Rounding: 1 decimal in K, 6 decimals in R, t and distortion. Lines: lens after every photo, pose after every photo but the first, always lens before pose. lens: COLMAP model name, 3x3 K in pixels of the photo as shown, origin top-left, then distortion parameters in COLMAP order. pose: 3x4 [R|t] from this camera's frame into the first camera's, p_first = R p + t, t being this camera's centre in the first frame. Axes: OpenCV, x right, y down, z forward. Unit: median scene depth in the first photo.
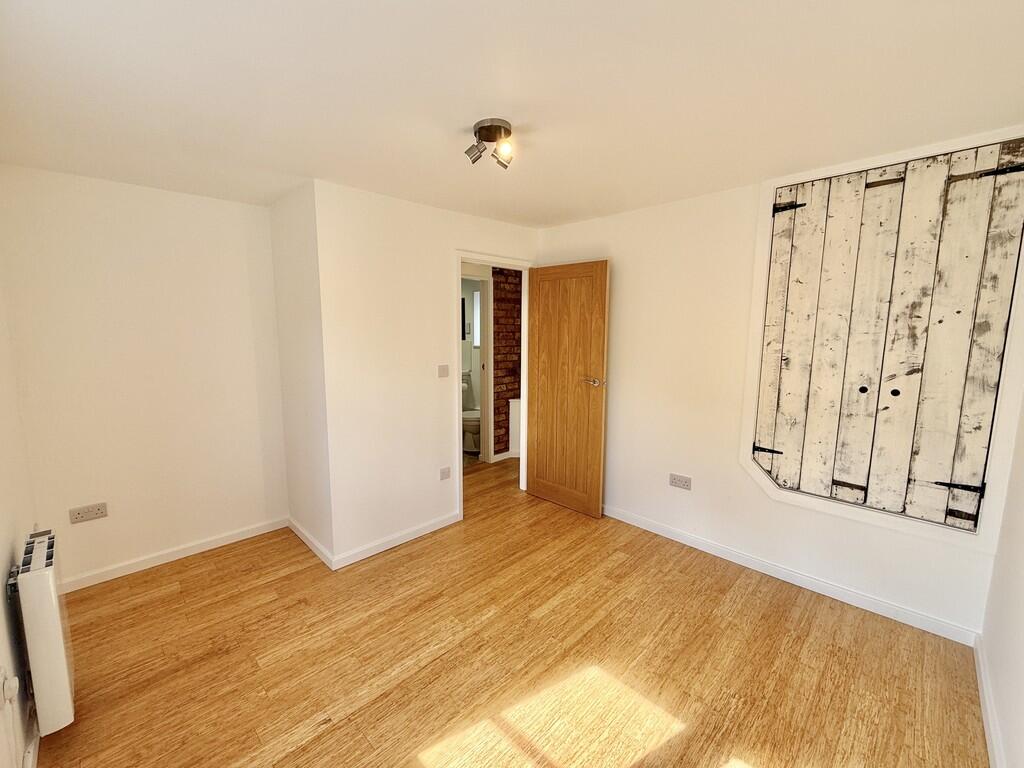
lens RADIAL K [[415.2, 0, 512.0], [0, 415.2, 384.0], [0, 0, 1]] dist [0.000923, -0.000232]
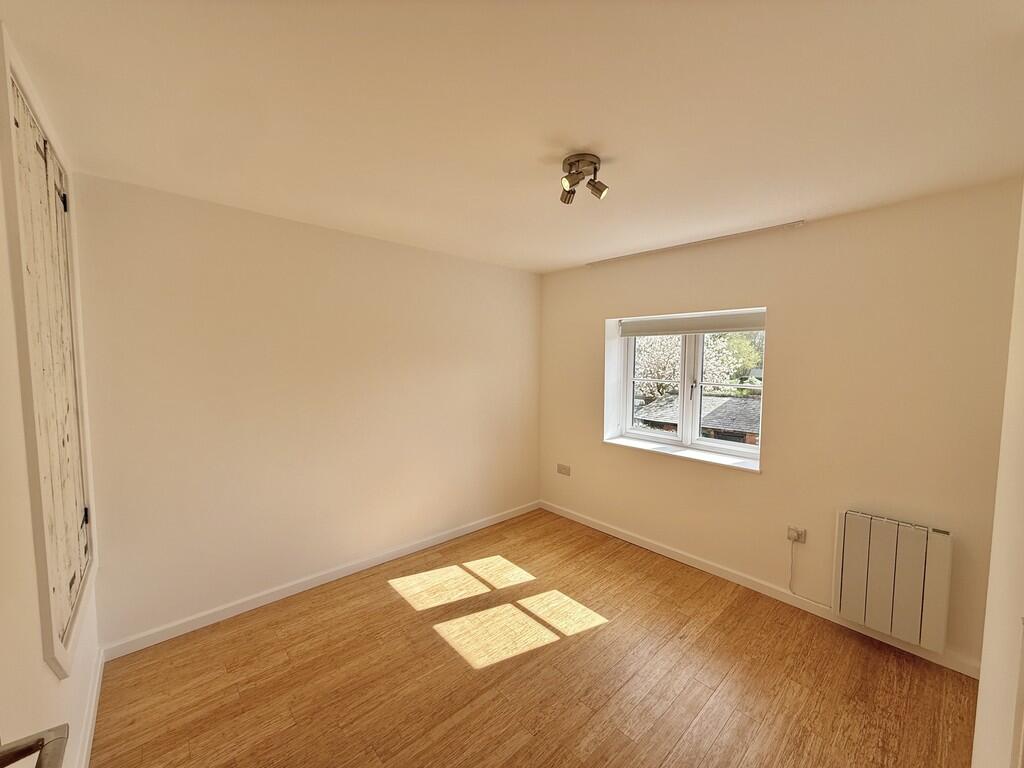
lens RADIAL K [[404.5, 0, 512.0], [0, 404.5, 384.0], [0, 0, 1]] dist [0.000986, 0.000052]
pose [[-0.998402, -0.012384, 0.055142, 0.051901], [-0.001374, 0.980726, 0.195382, -0.247328], [-0.056499, 0.194994, -0.979176, 1.815350]]
